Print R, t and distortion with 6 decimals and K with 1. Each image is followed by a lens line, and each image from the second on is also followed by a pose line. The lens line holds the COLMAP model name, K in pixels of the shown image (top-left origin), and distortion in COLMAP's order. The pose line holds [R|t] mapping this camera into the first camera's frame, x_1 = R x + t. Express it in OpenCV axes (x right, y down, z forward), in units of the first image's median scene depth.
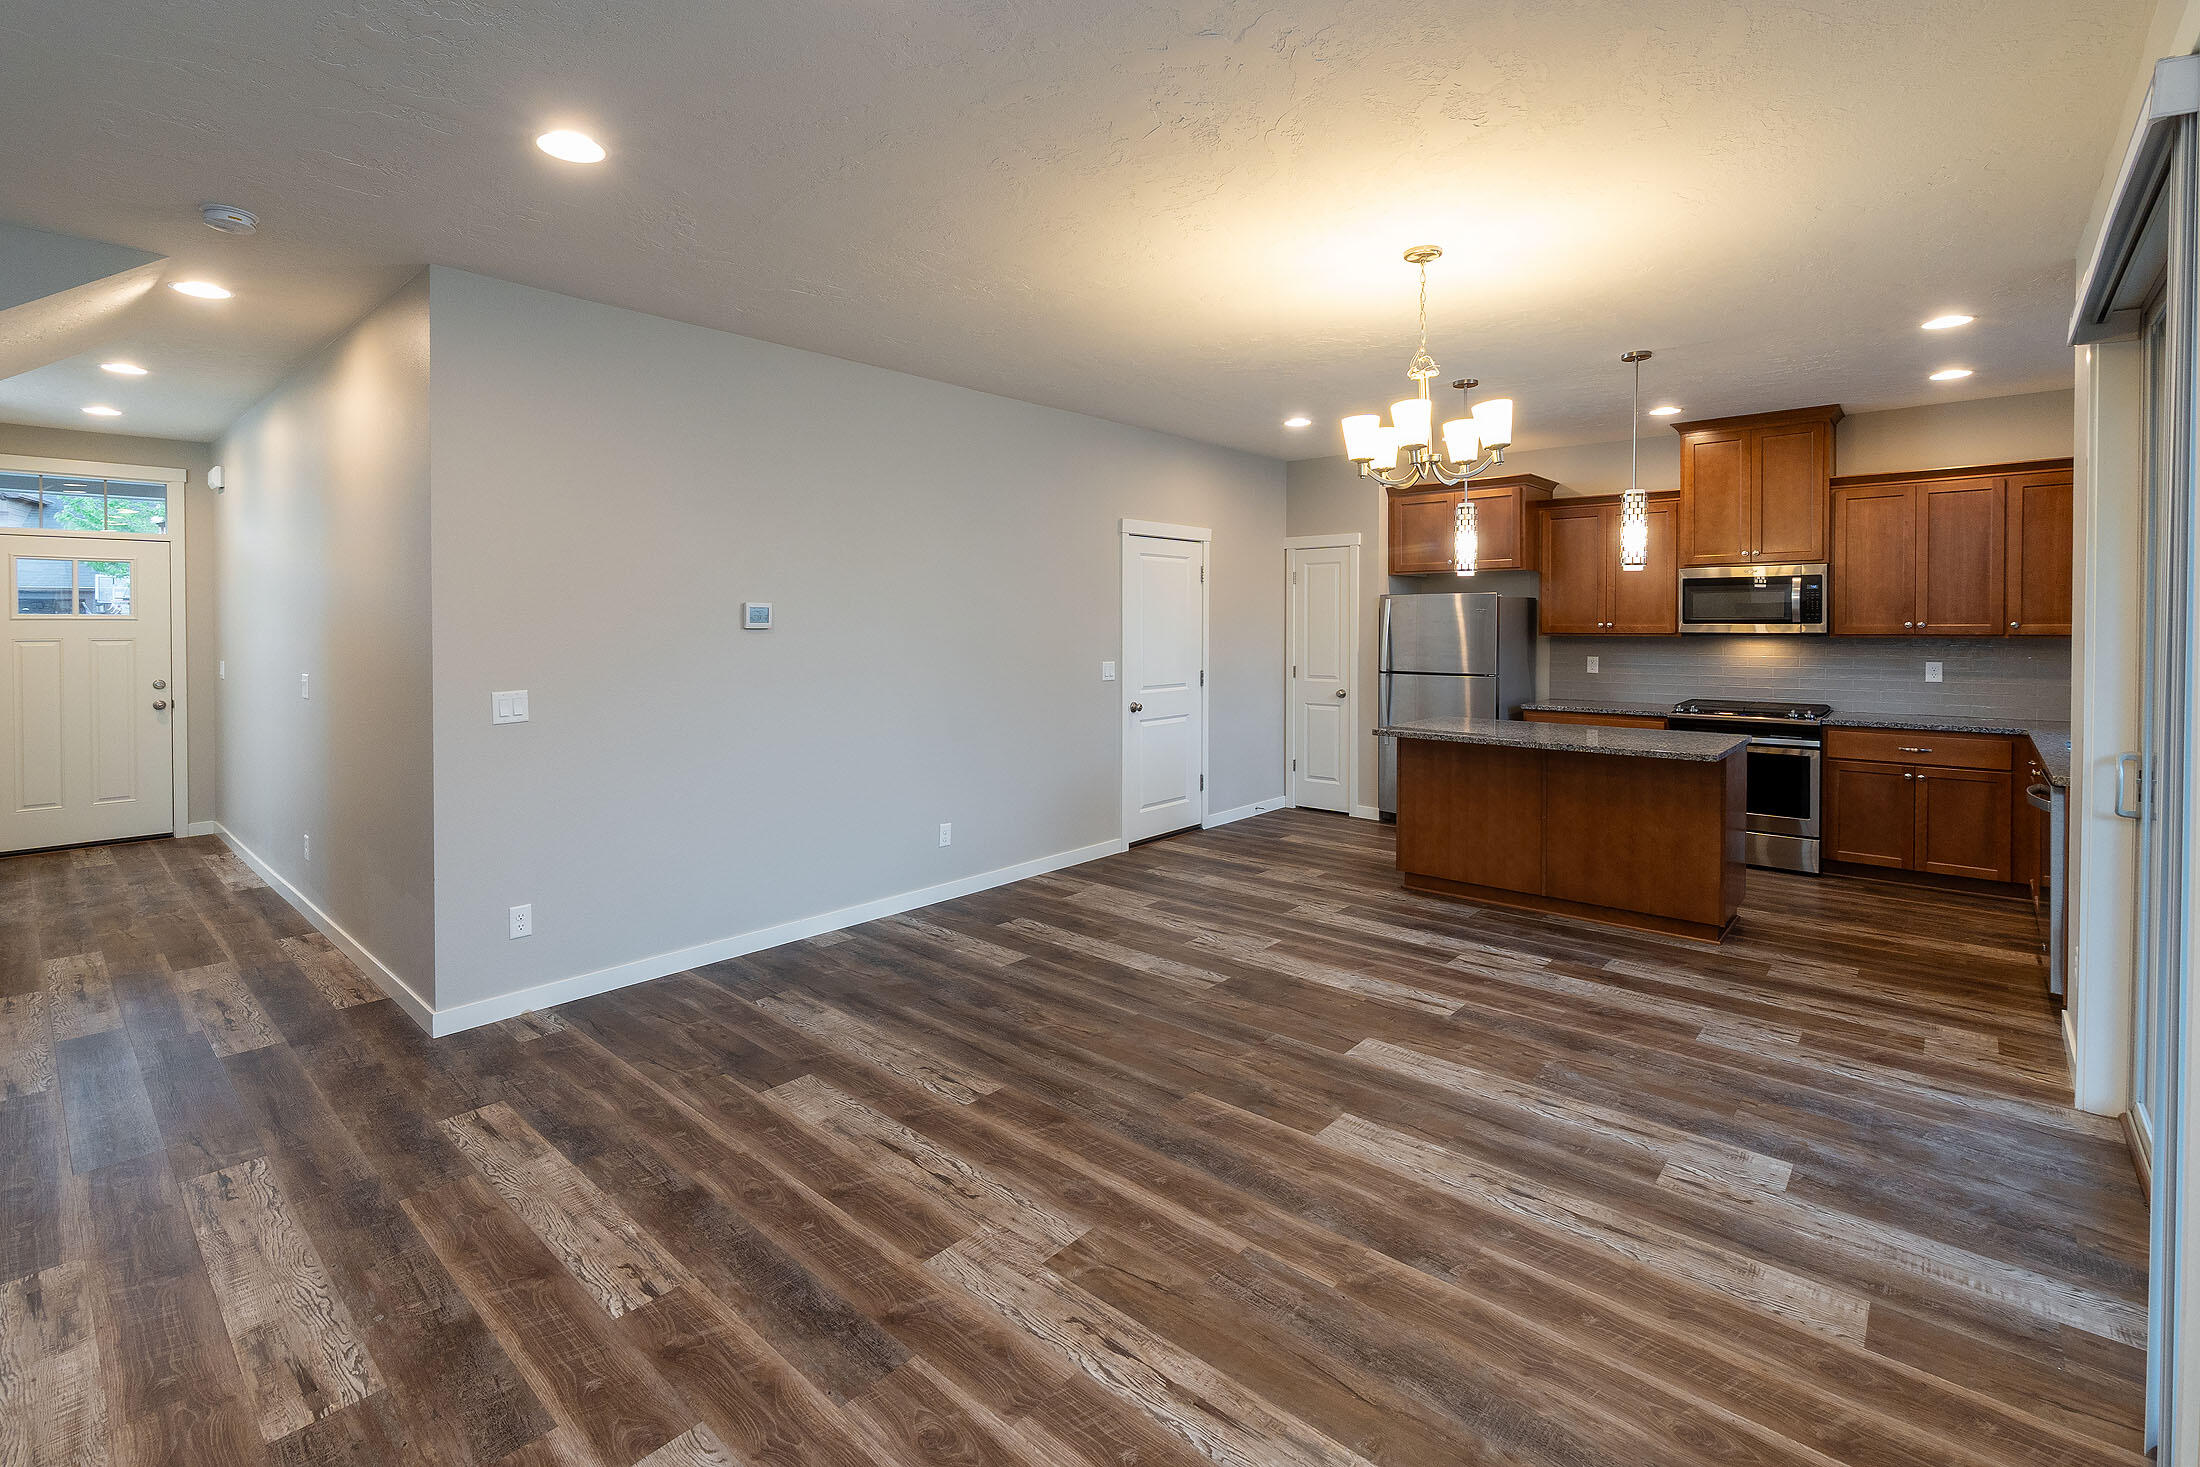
lens RADIAL K [[970.2, 0, 1053.1], [0, 970.2, 636.0], [0, 0, 1]] dist [-0.002125, 0.000290]
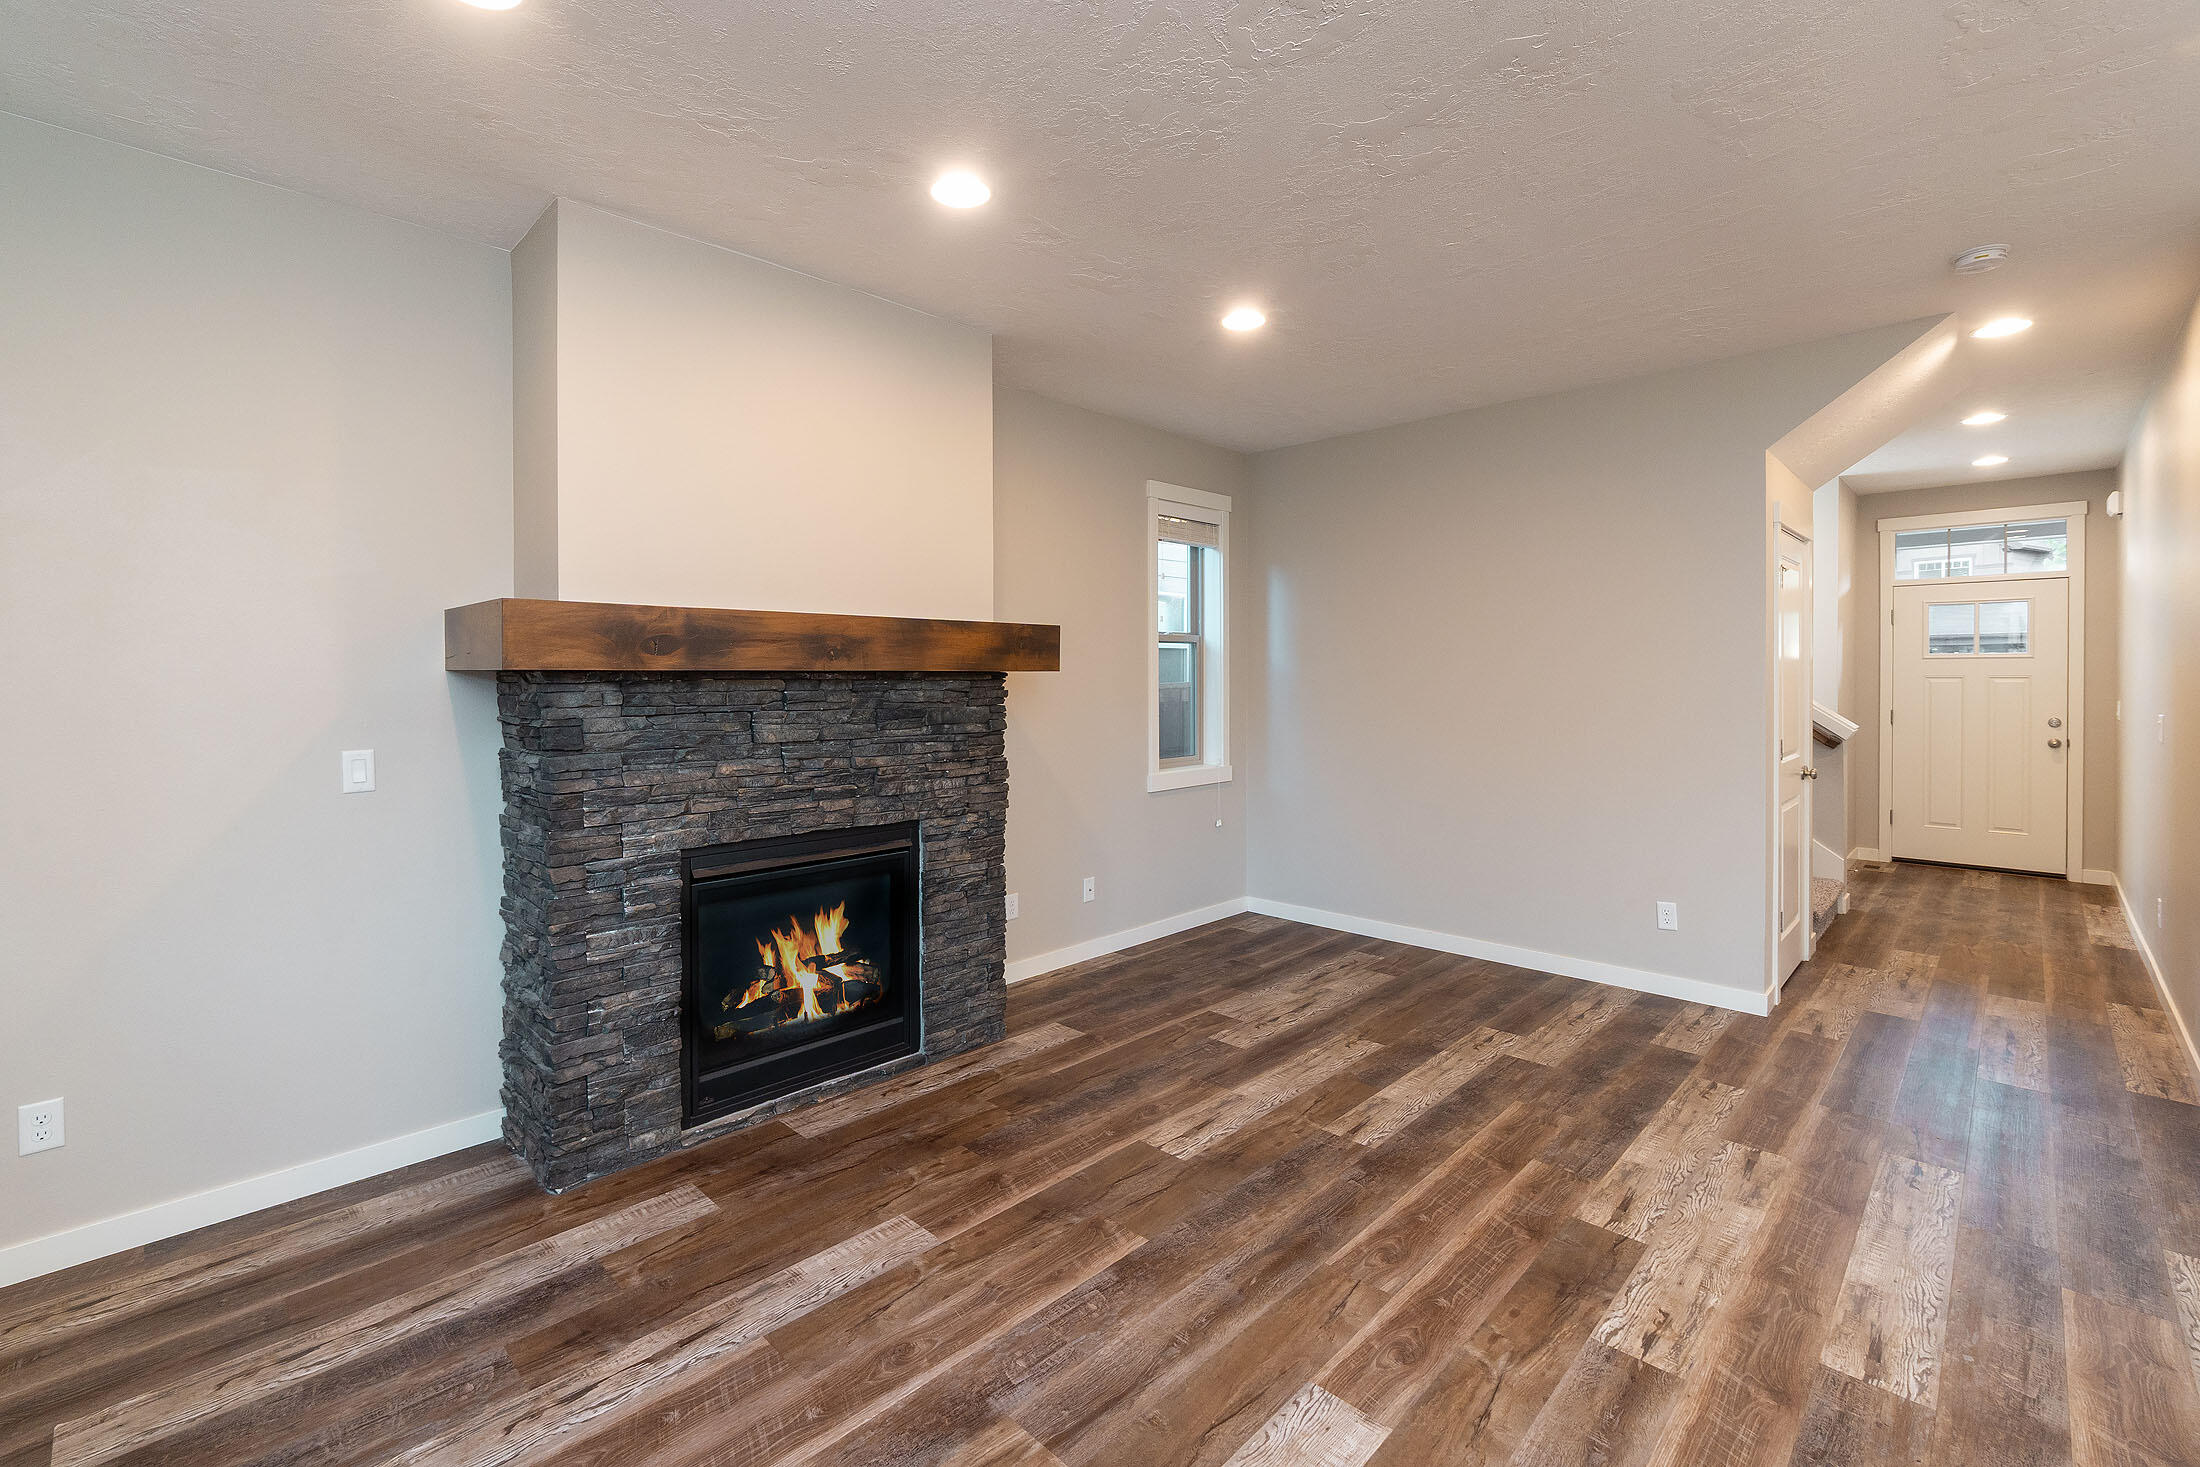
lens RADIAL K [[978.5, 0, 1101.2], [0, 978.5, 690.5], [0, 0, 1]] dist [-0.004624, 0.000273]
pose [[-0.027666, 0.019681, -0.999423, 0.204228], [-0.010495, 0.999745, 0.019978, 0.014845], [0.999562, 0.011042, -0.027452, 0.101412]]
